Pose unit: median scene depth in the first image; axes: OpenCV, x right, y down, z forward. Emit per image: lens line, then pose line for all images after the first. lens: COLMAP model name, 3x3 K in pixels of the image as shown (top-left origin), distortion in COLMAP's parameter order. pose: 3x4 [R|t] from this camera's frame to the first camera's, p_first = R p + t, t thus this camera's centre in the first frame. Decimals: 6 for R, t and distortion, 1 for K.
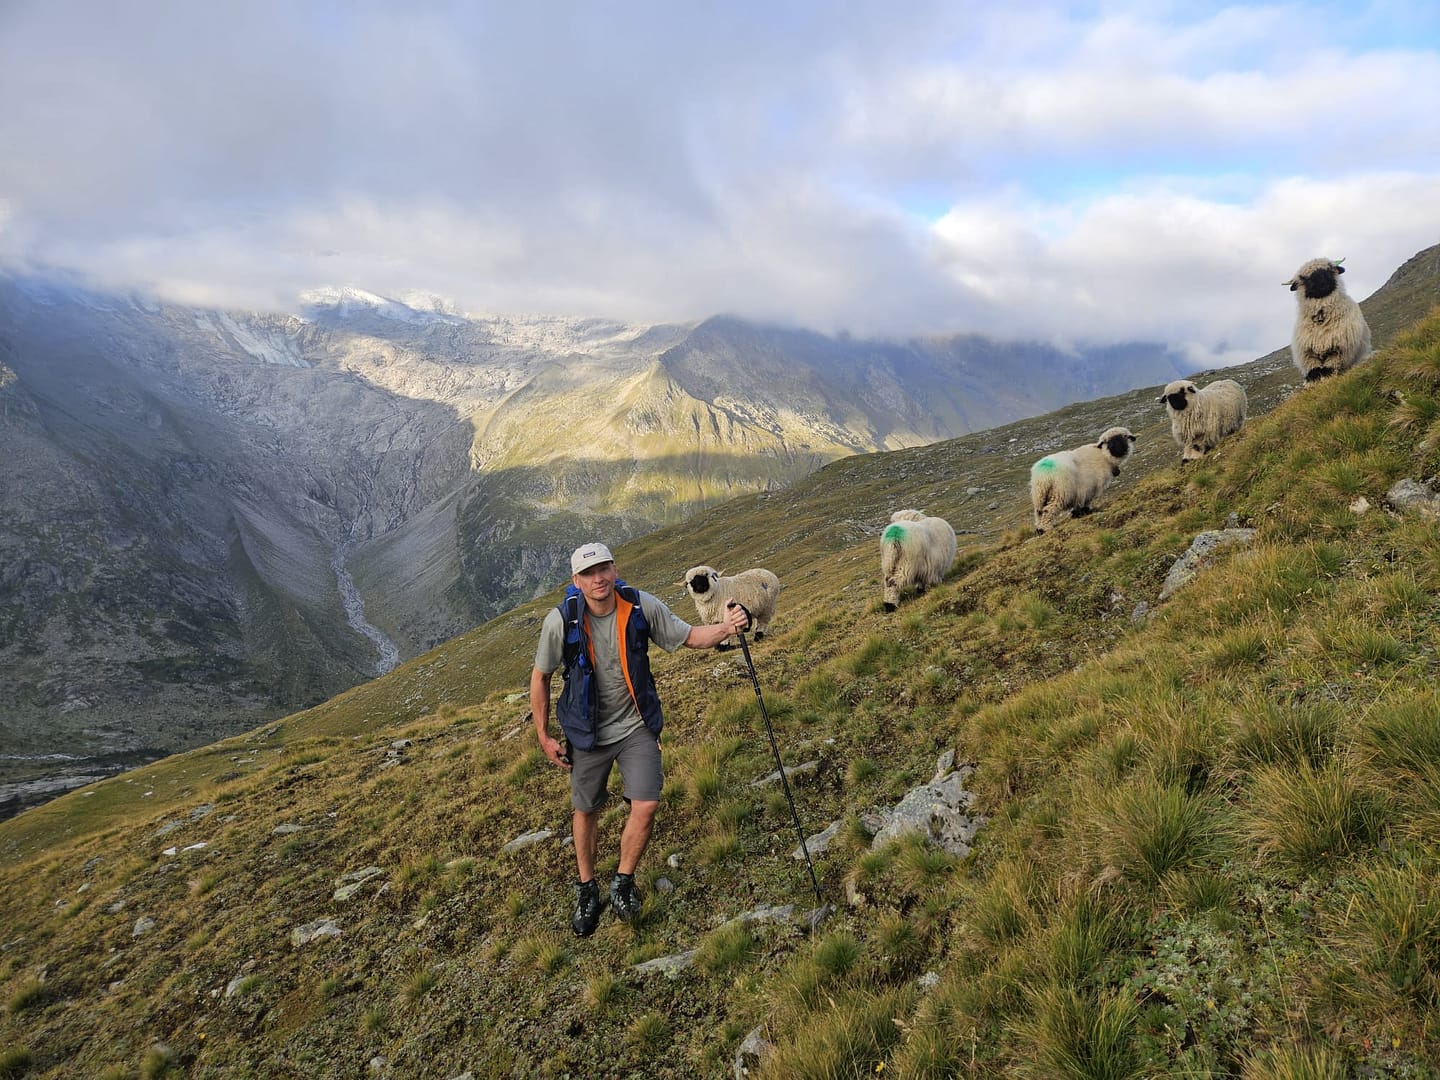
lens RADIAL K [[958.1, 0, 716.4], [0, 958.1, 543.6], [0, 0, 1]] dist [0.106105, -0.102597]
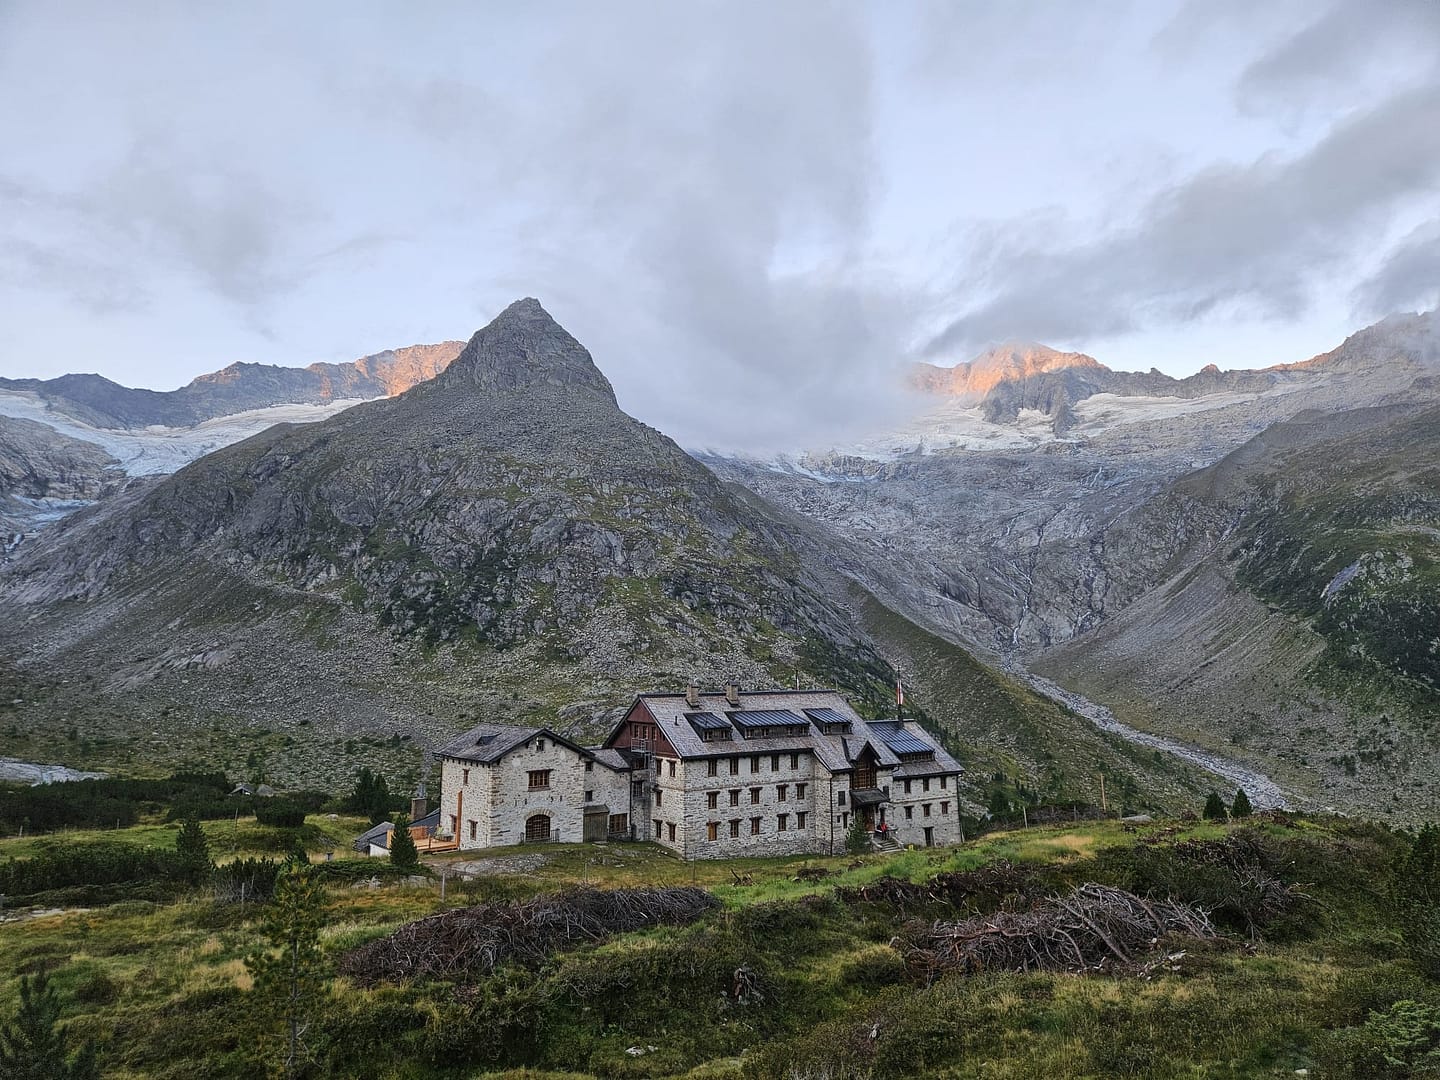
lens RADIAL K [[958.1, 0, 716.4], [0, 958.1, 543.6], [0, 0, 1]] dist [0.106105, -0.102597]
pose [[0.880441, -0.102761, -0.462887, -0.376522], [-0.043070, 0.954865, -0.293901, 0.171230], [0.472196, 0.278699, 0.836276, 0.581555]]
